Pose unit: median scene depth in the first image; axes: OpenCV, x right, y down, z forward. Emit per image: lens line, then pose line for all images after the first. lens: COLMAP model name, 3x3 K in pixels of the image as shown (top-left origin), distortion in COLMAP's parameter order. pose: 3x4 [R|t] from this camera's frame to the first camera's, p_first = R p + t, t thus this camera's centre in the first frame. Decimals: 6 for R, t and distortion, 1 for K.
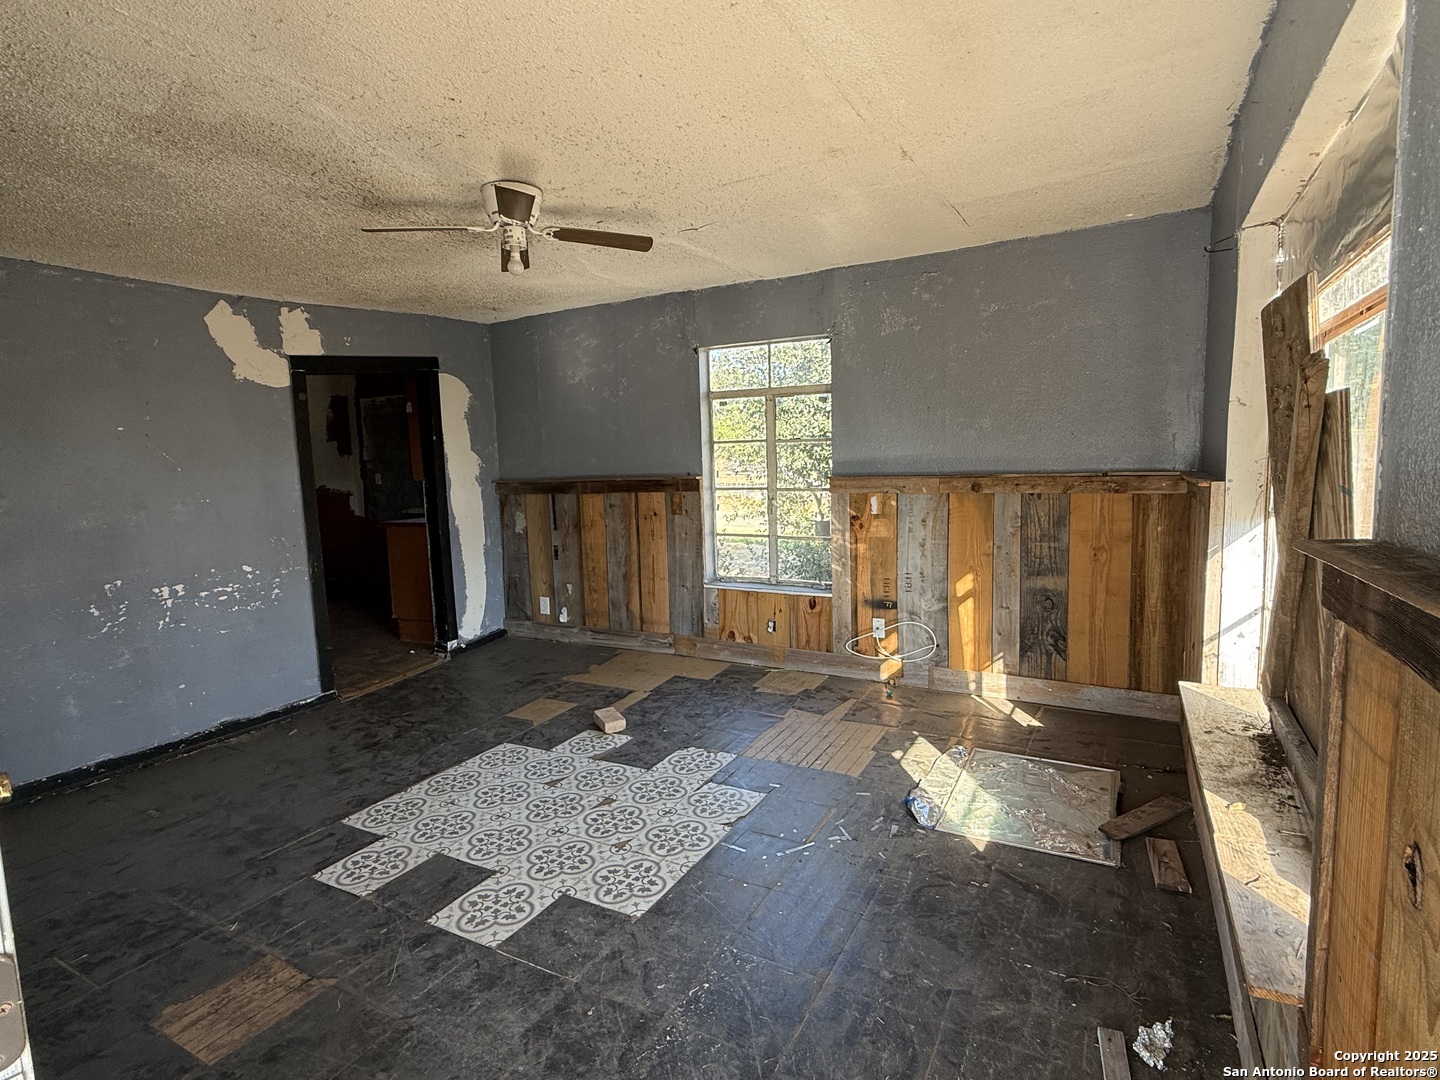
lens RADIAL K [[717.4, 0, 719.6], [0, 717.4, 543.7], [0, 0, 1]] dist [-0.000552, 0.000006]
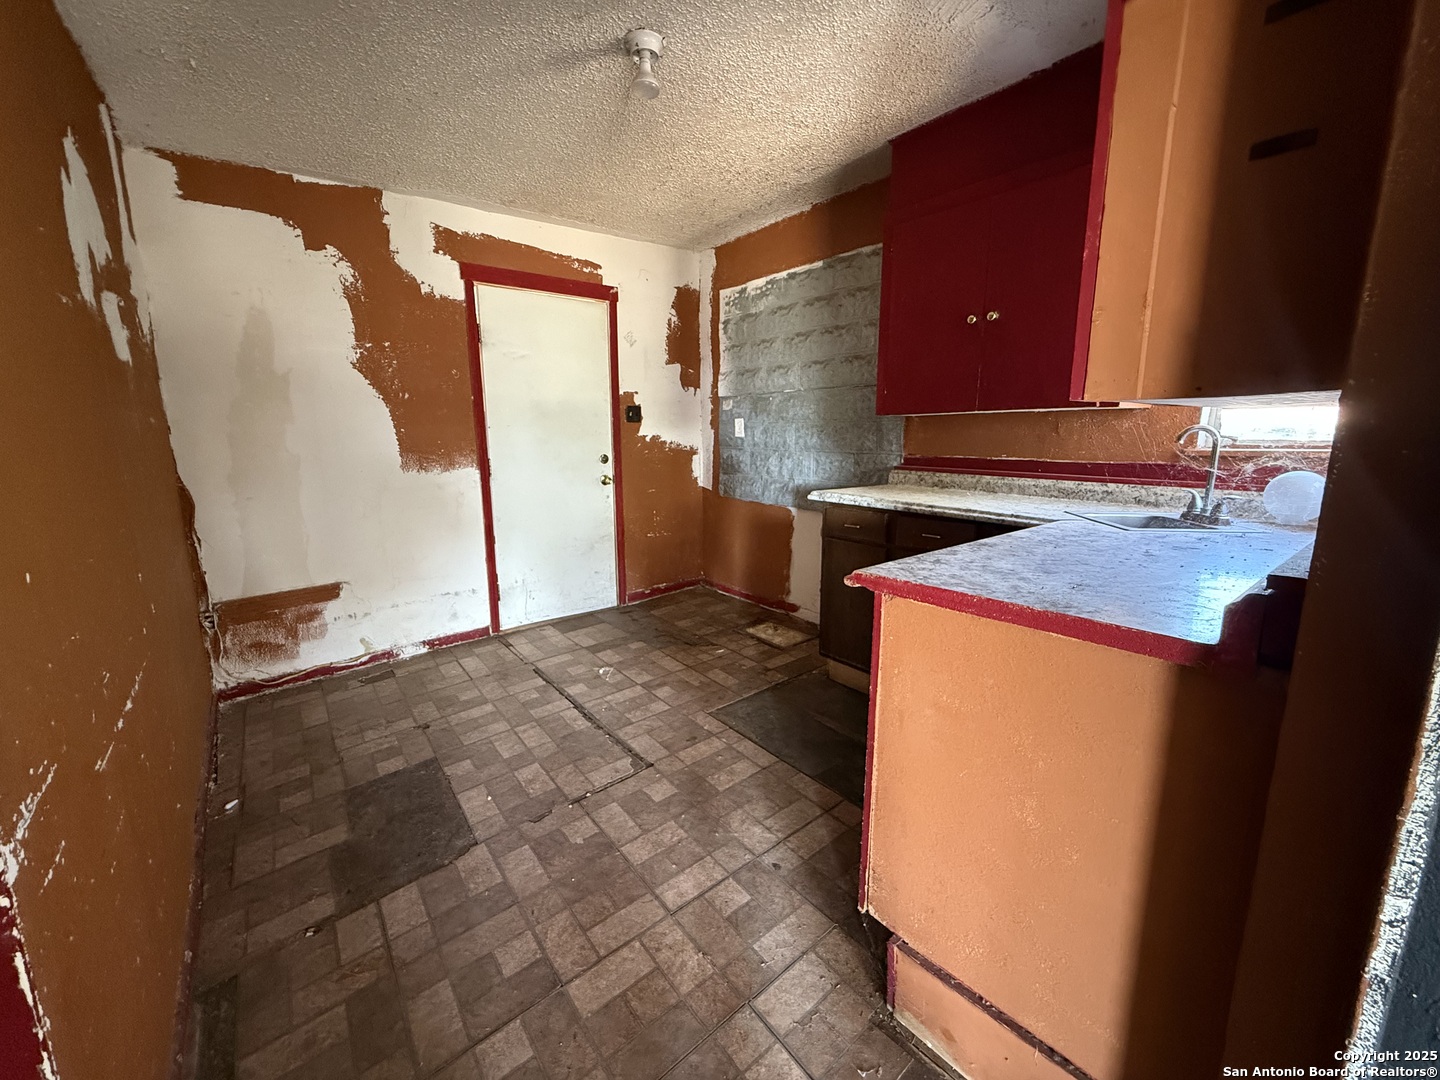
lens RADIAL K [[575.4, 0, 721.2], [0, 575.4, 540.2], [0, 0, 1]] dist [-0.000656, 0.001429]
pose [[0.924907, 0.098765, -0.367141, -0.305698], [-0.071091, 0.993564, 0.088186, -0.039048], [0.373488, -0.055464, 0.925976, 0.549037]]
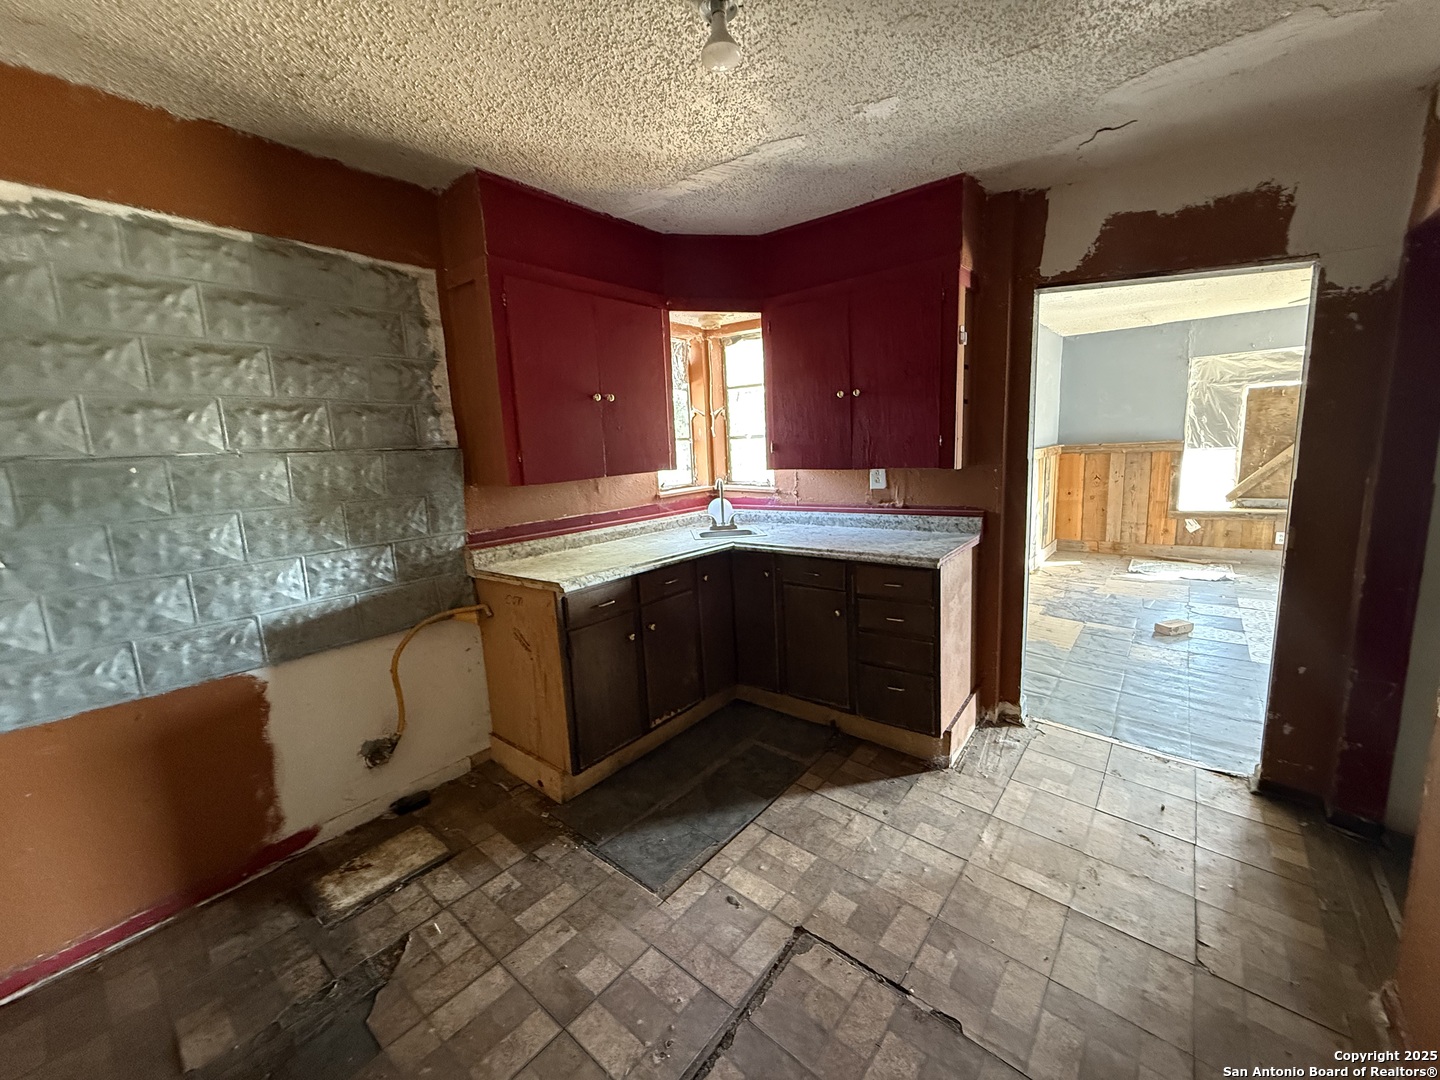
lens RADIAL K [[575.4, 0, 716.4], [0, 575.4, 538.8], [0, 0, 1]] dist [-0.000656, 0.001429]
pose [[0.171494, -0.133913, 0.976042, -0.607125], [0.156968, 0.981777, 0.107120, -0.076527], [-0.972600, 0.134837, 0.189389, 0.743112]]
